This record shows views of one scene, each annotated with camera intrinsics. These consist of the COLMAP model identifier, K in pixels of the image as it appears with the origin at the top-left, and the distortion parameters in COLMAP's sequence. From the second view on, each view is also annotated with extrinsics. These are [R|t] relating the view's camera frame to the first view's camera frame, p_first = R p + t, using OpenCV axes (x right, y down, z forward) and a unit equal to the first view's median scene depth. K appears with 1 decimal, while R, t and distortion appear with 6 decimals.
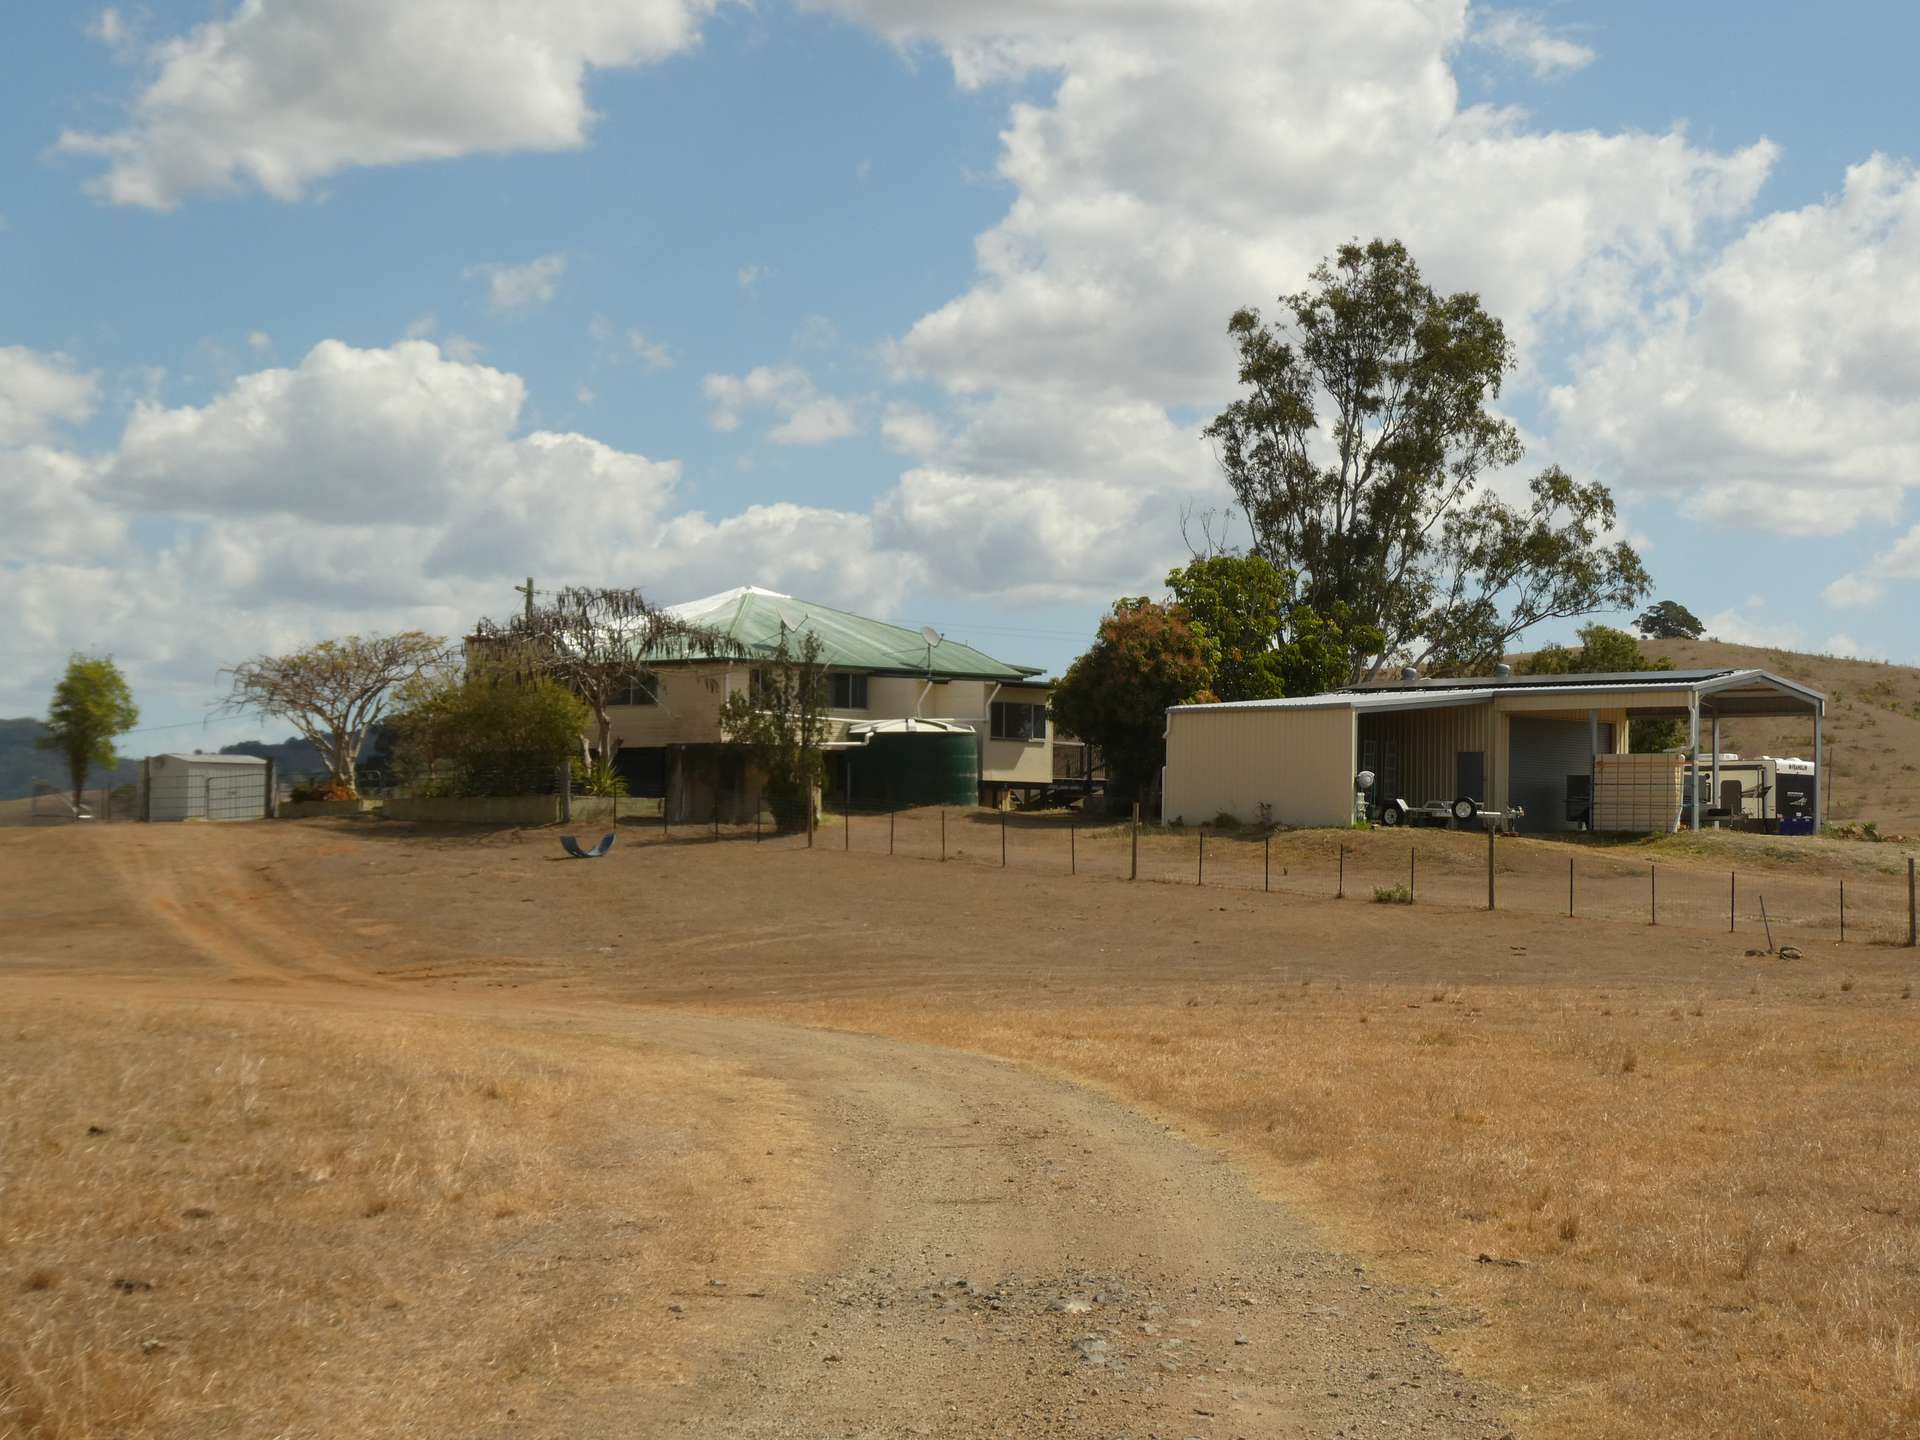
lens RADIAL K [[3852.0, 0, 960.0], [0, 3852.0, 720.0], [0, 0, 1]] dist [0.157816, -0.068346]
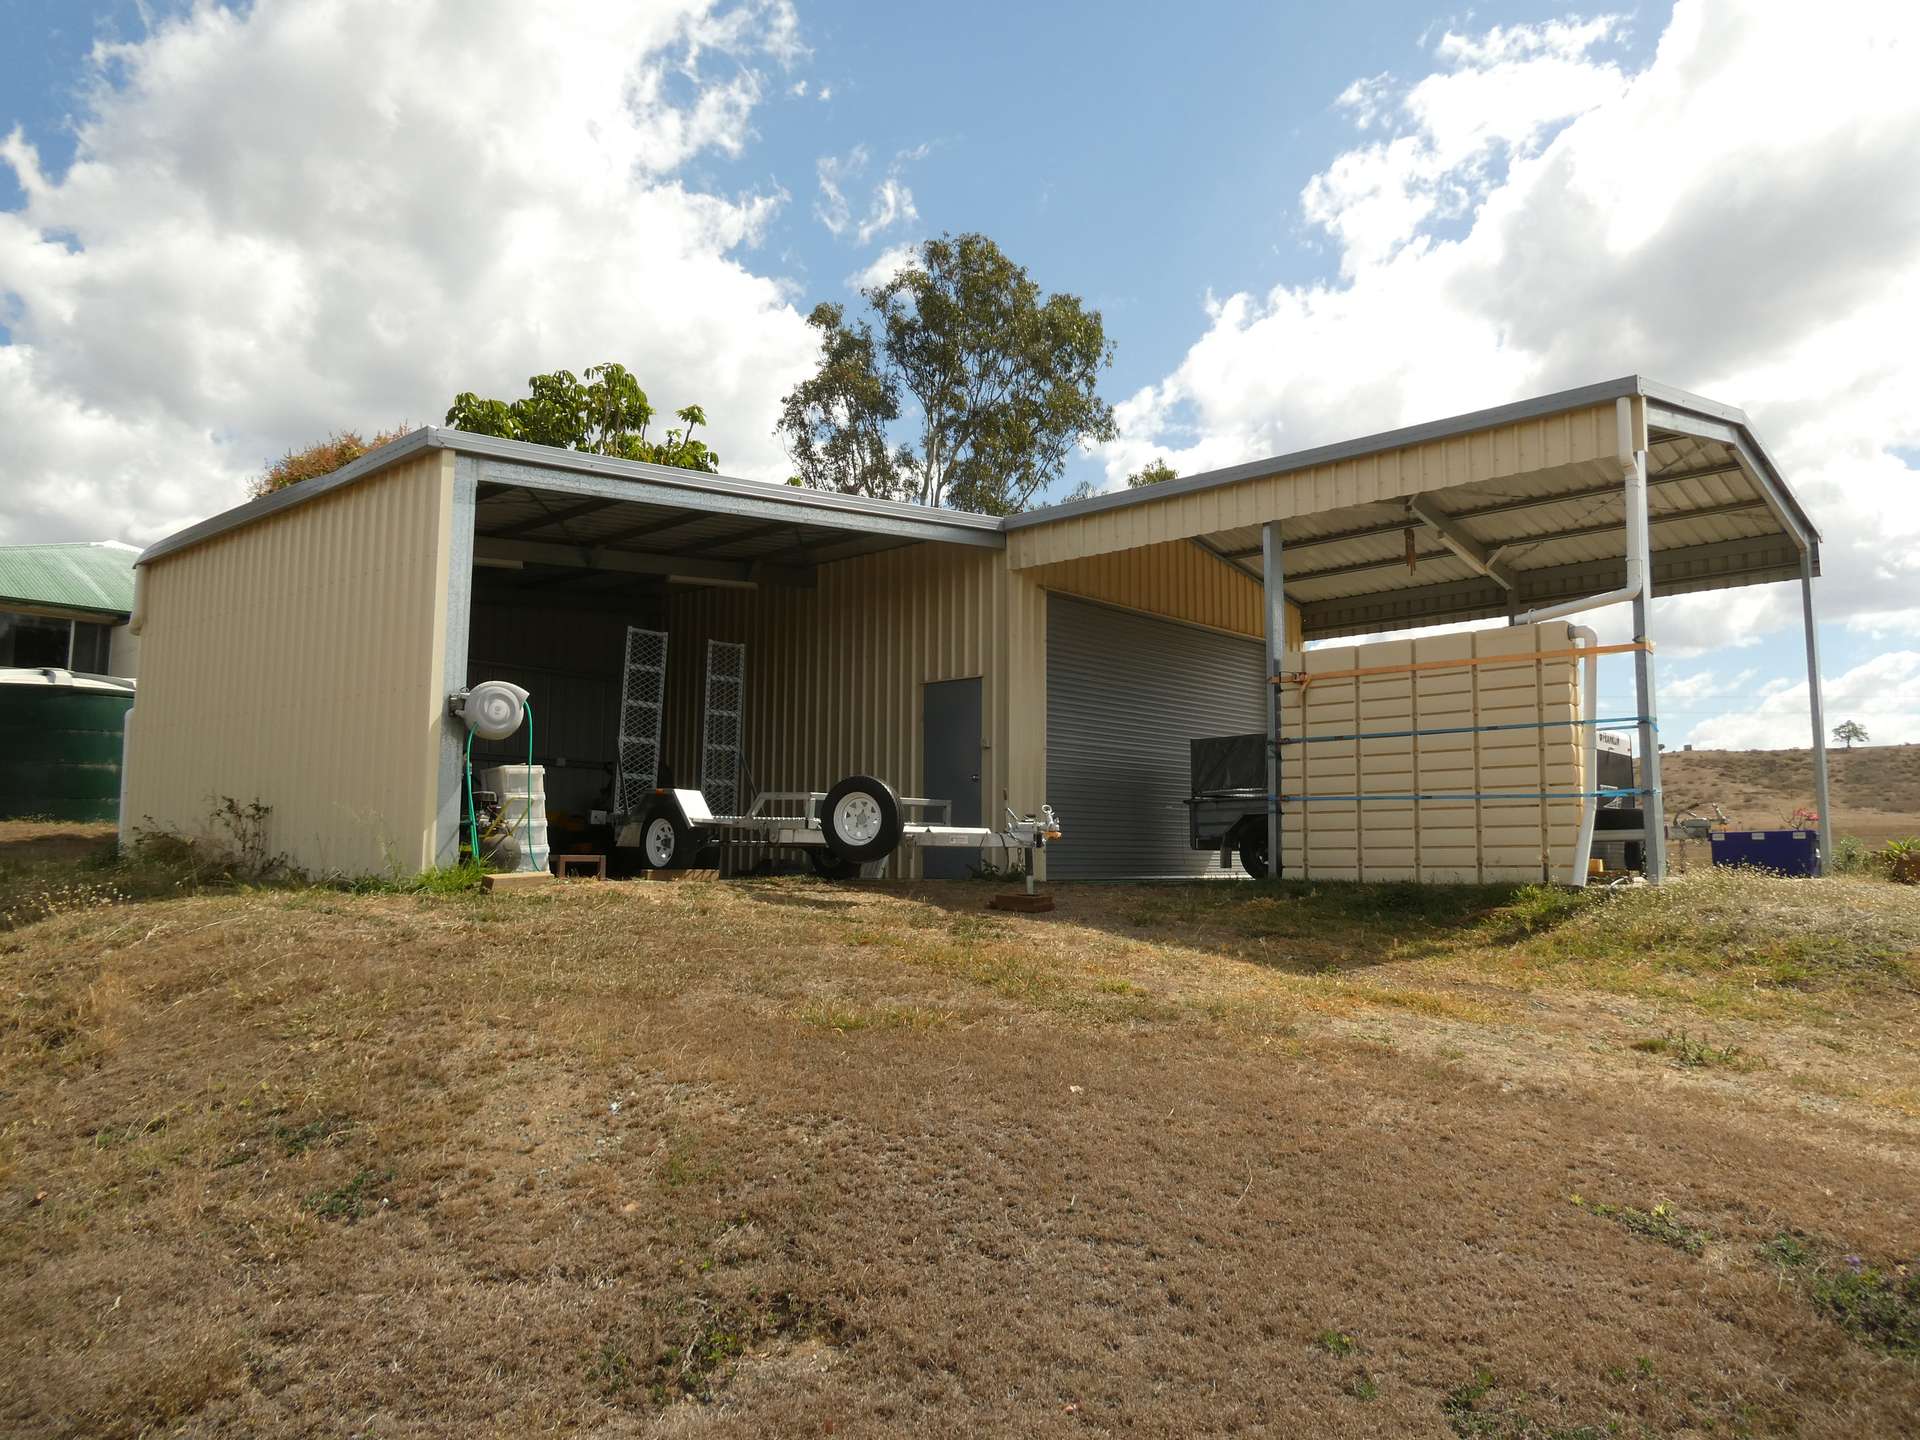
lens RADIAL K [[1365.7, 0, 960.0], [0, 1365.7, 720.0], [0, 0, 1]] dist [0.002675, -0.001024]
pose [[0.999935, -0.008712, 0.007361, 0.135344], [0.009157, 0.997988, -0.062740, 0.021936], [-0.006800, 0.062804, 0.998003, 0.882535]]
